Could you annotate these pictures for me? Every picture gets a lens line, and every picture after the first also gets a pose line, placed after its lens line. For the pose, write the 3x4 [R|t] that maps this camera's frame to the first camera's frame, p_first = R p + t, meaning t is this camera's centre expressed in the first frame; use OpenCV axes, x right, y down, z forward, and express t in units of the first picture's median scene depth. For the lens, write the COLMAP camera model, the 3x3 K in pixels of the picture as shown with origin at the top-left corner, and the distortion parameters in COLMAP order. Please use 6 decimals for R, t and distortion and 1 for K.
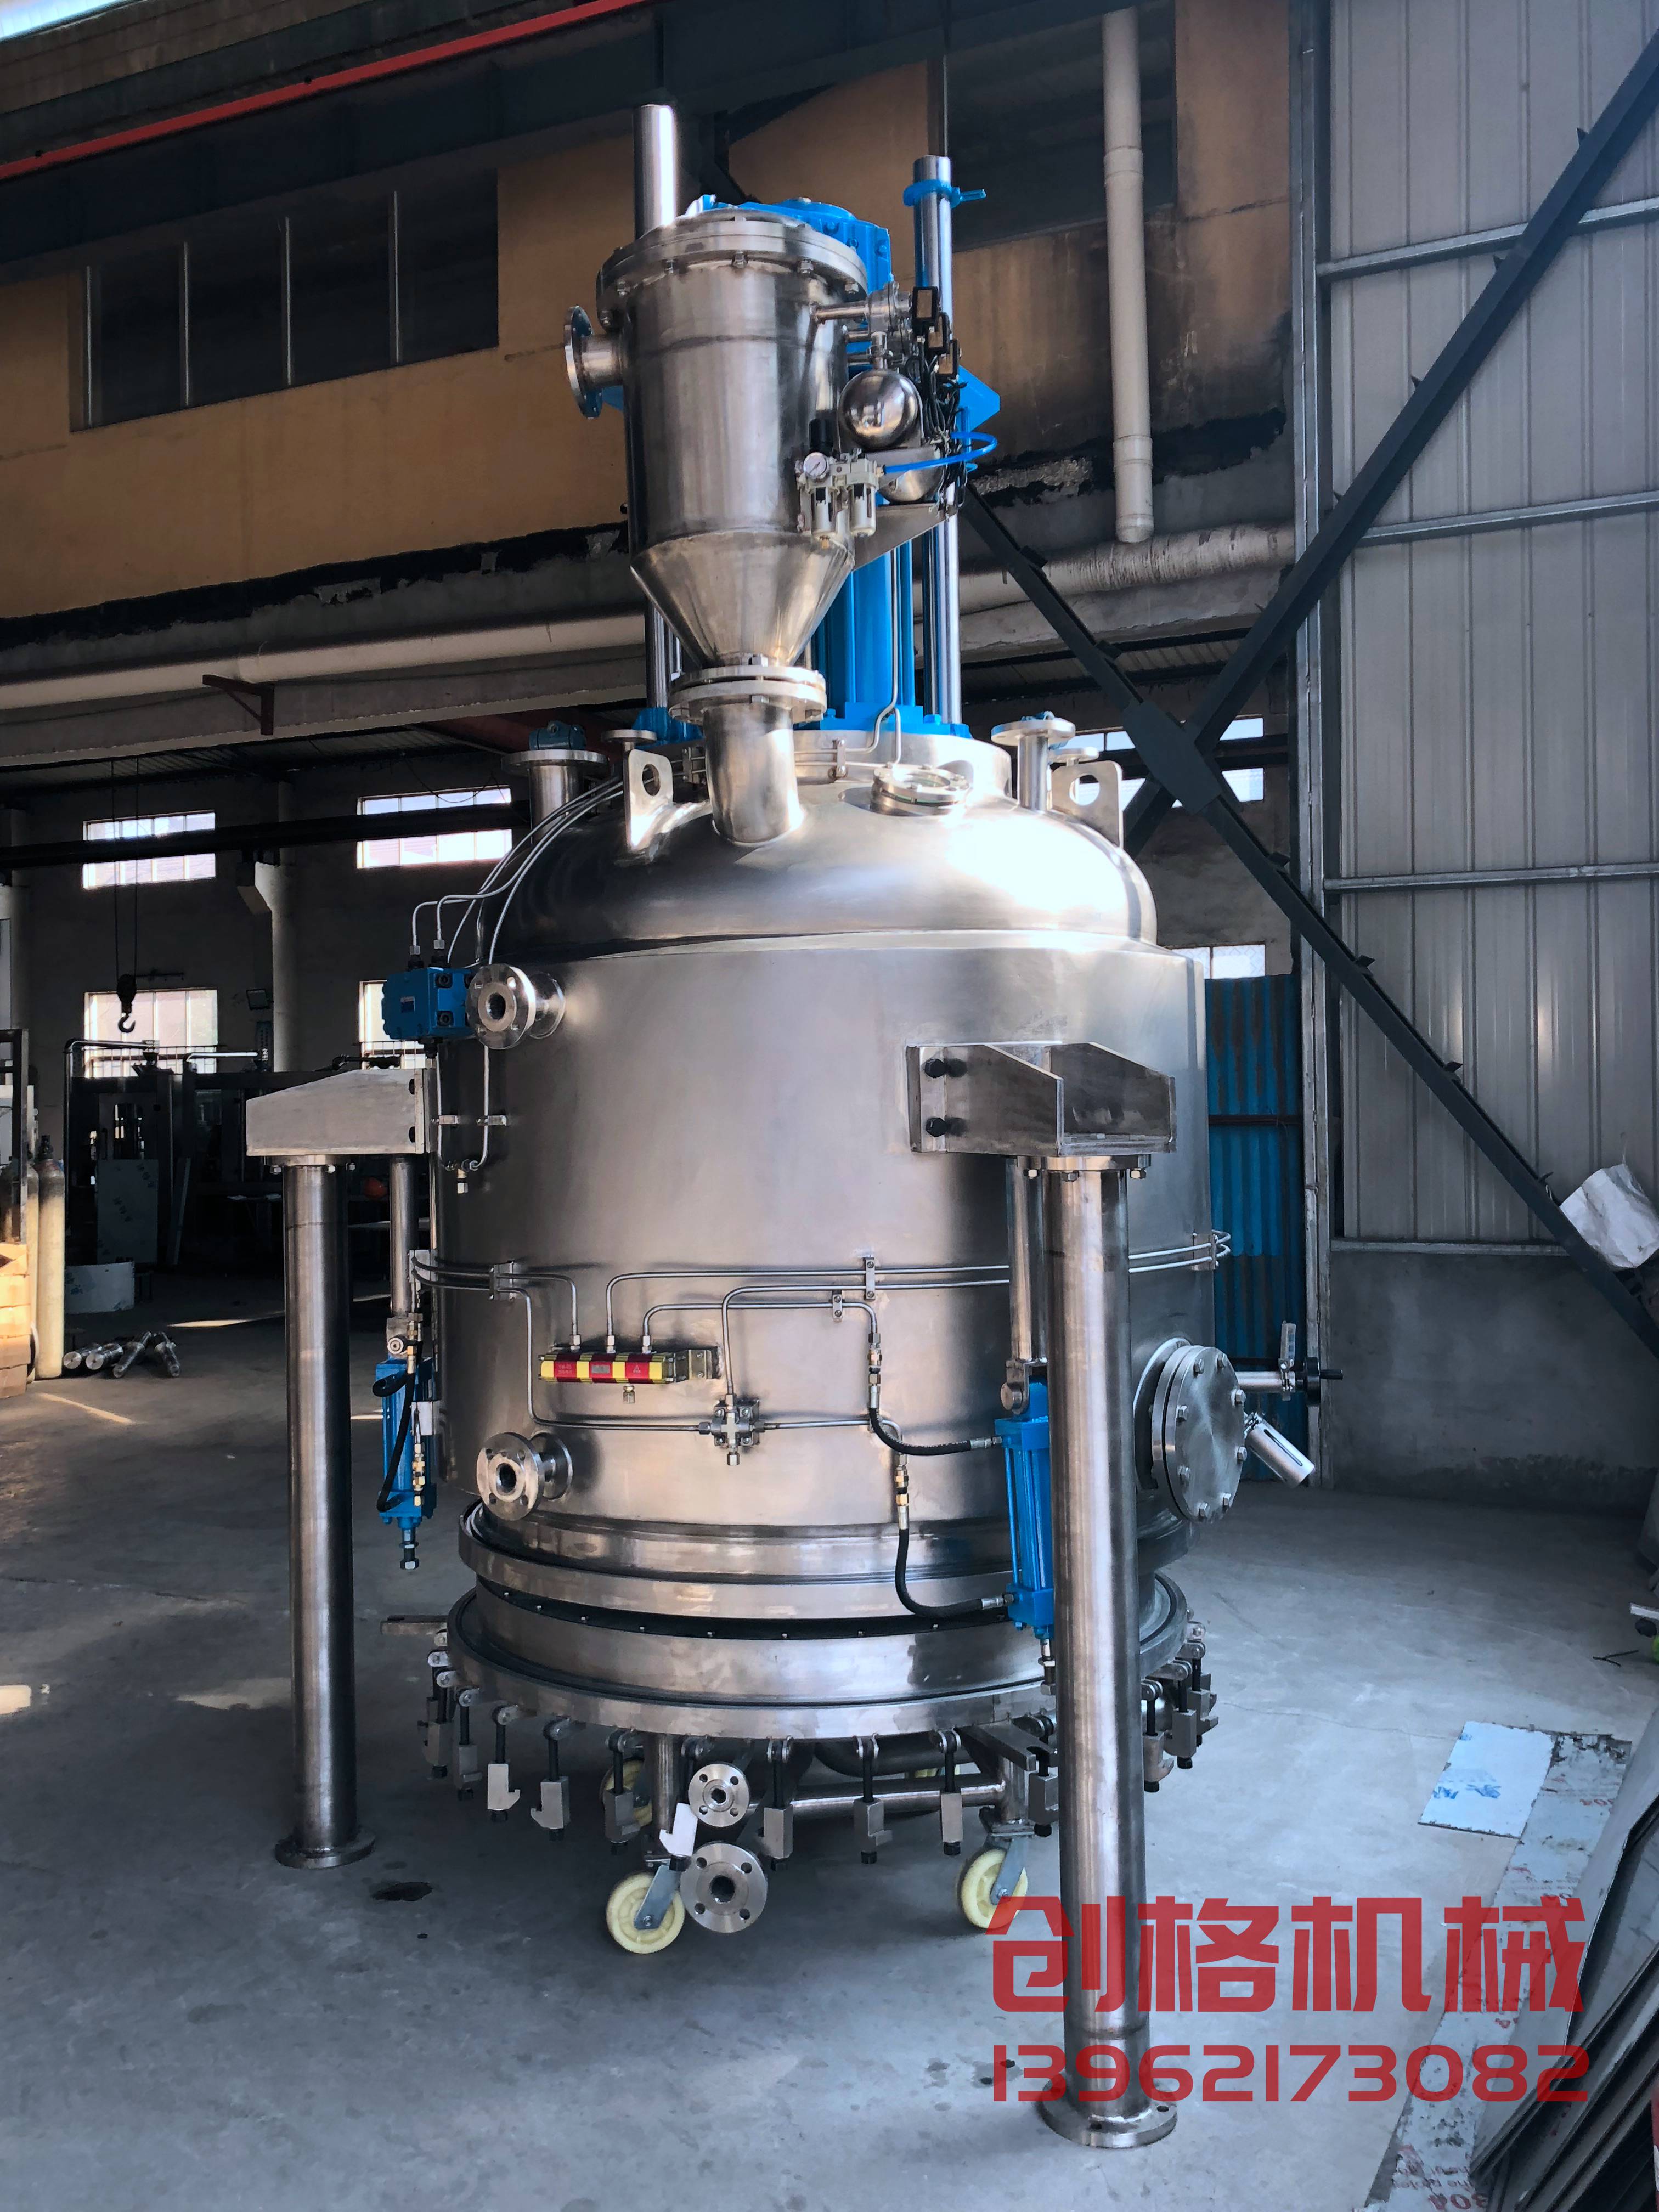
lens RADIAL K [[2052.1, 0, 829.5], [0, 2052.1, 1106.0], [0, 0, 1]] dist [-0.002256, -0.000142]
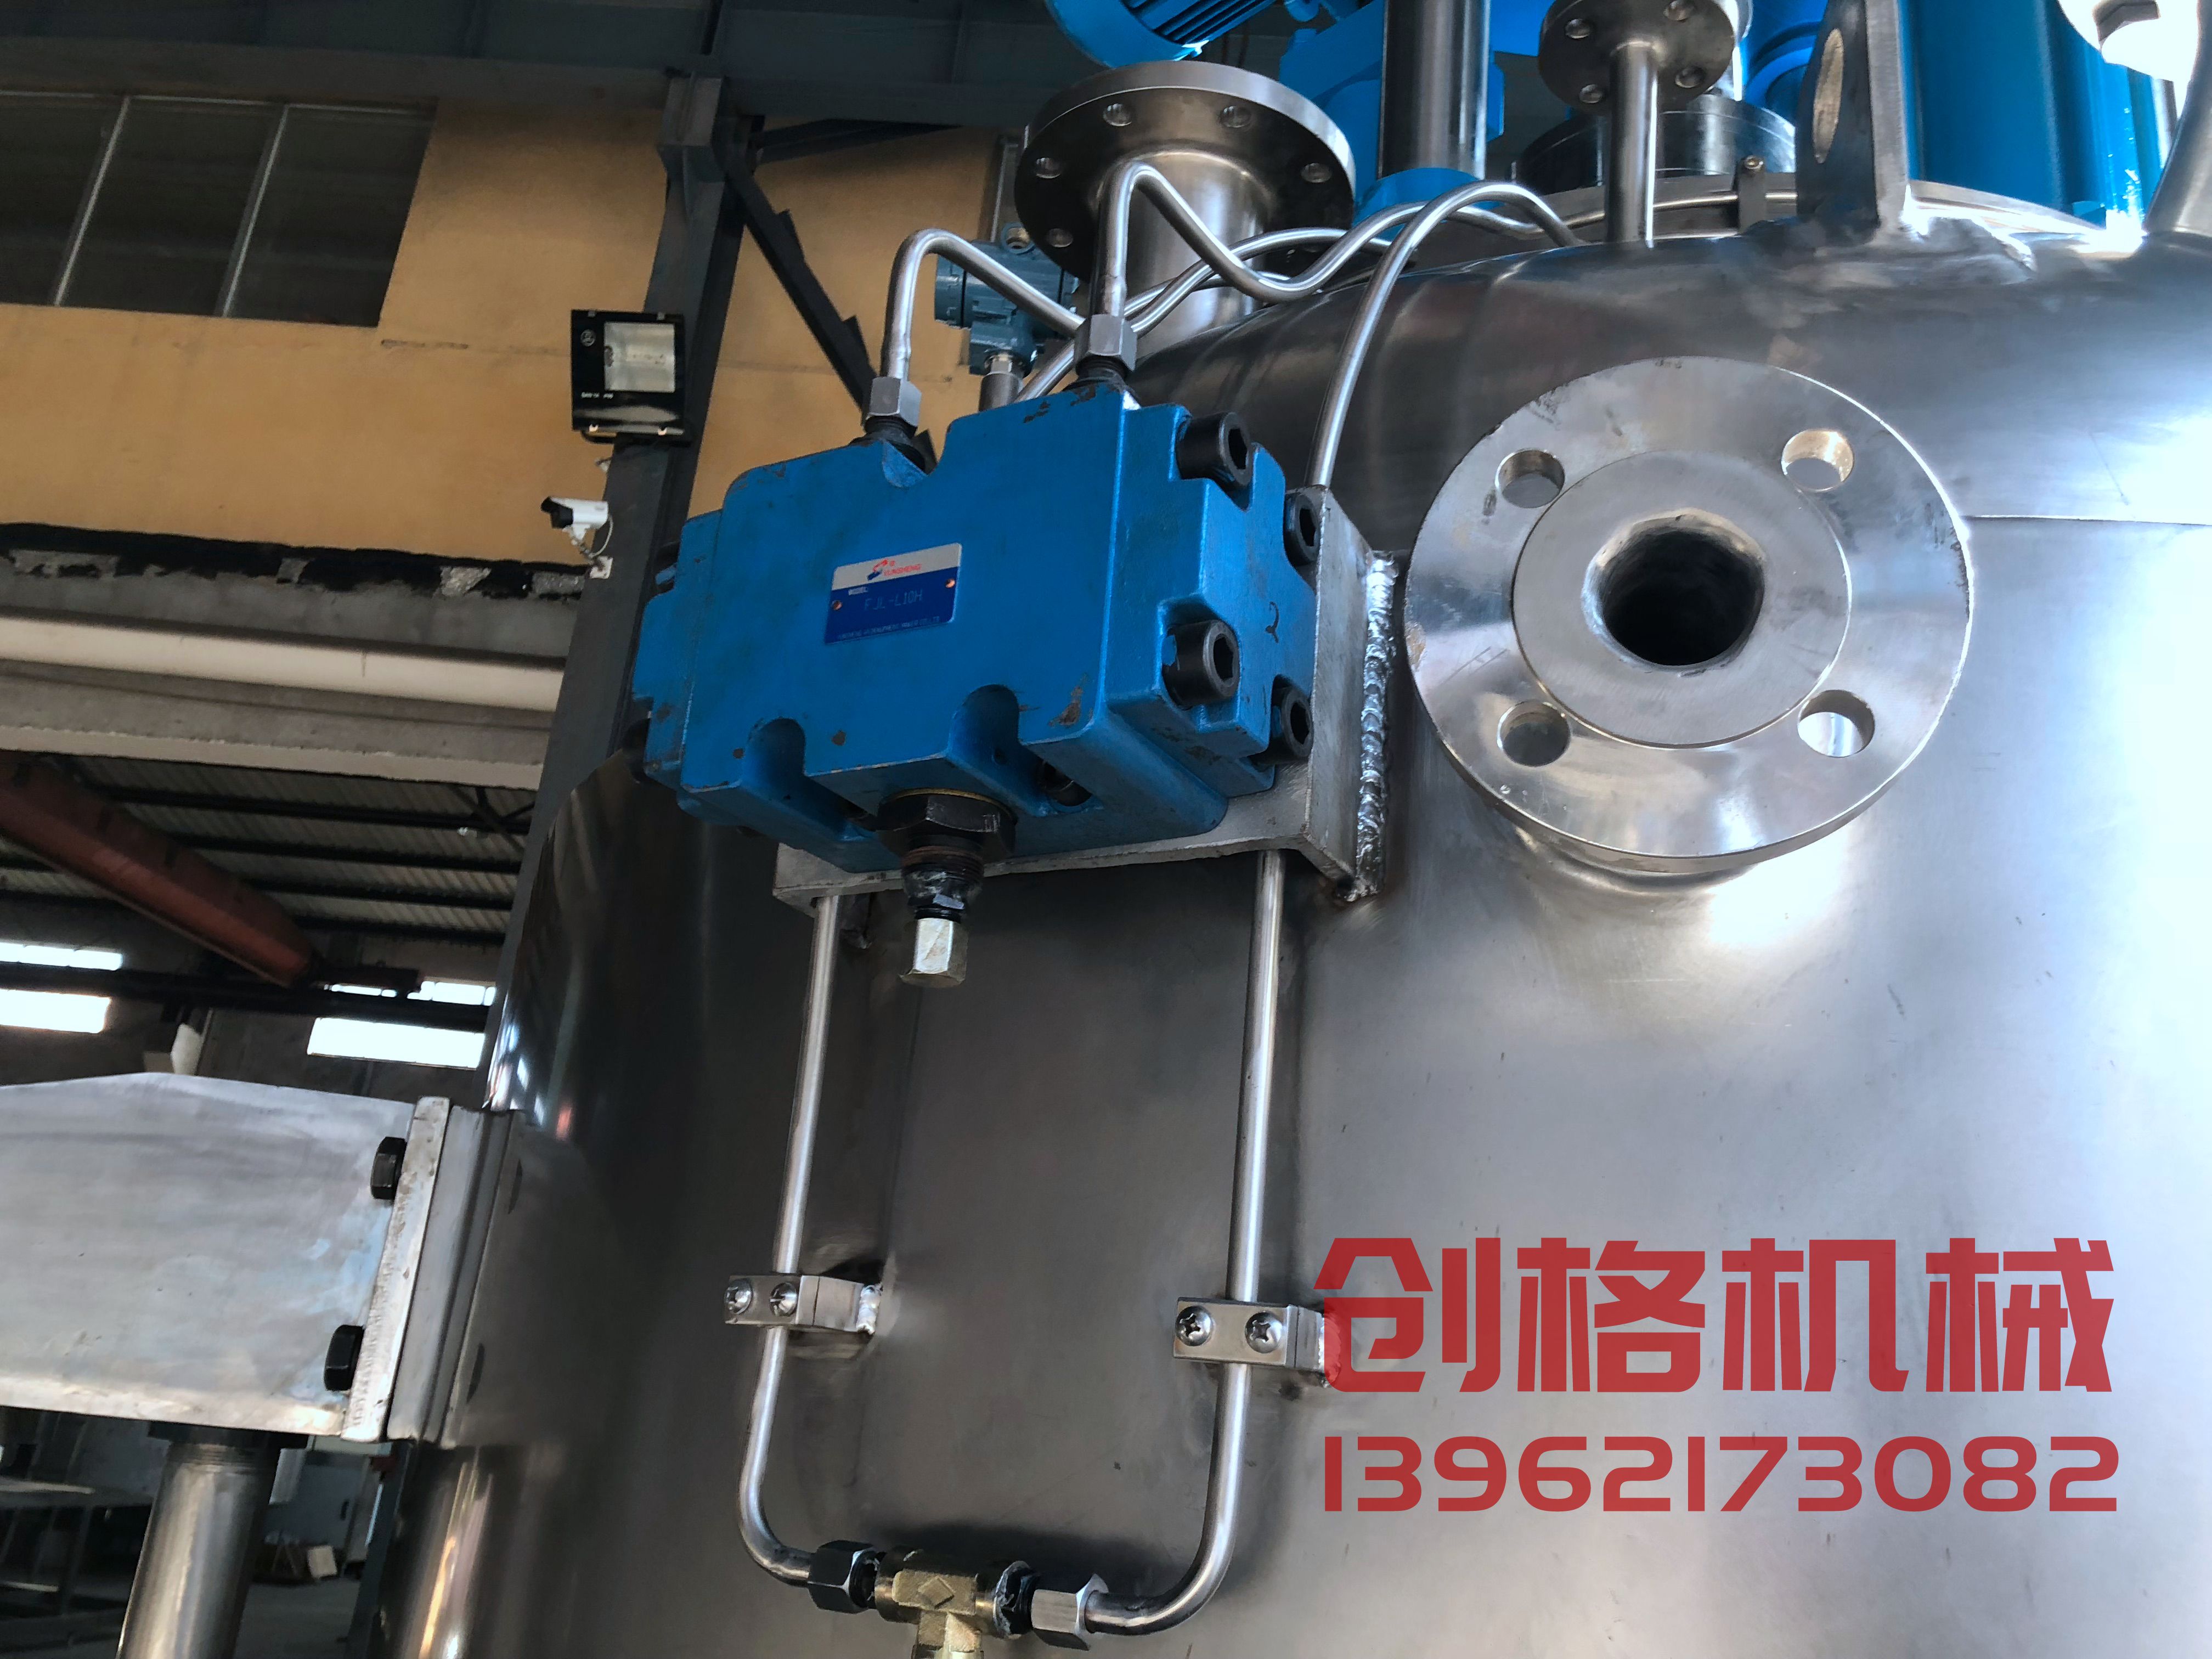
lens RADIAL K [[1836.2, 0, 1106.0], [0, 1836.2, 829.5], [0, 0, 1]] dist [0.019594, -0.014859]
pose [[0.920521, 0.224568, 0.319704, -0.100074], [-0.116123, 0.938581, -0.324933, 0.007620], [-0.373037, 0.261982, 0.890061, 0.368980]]
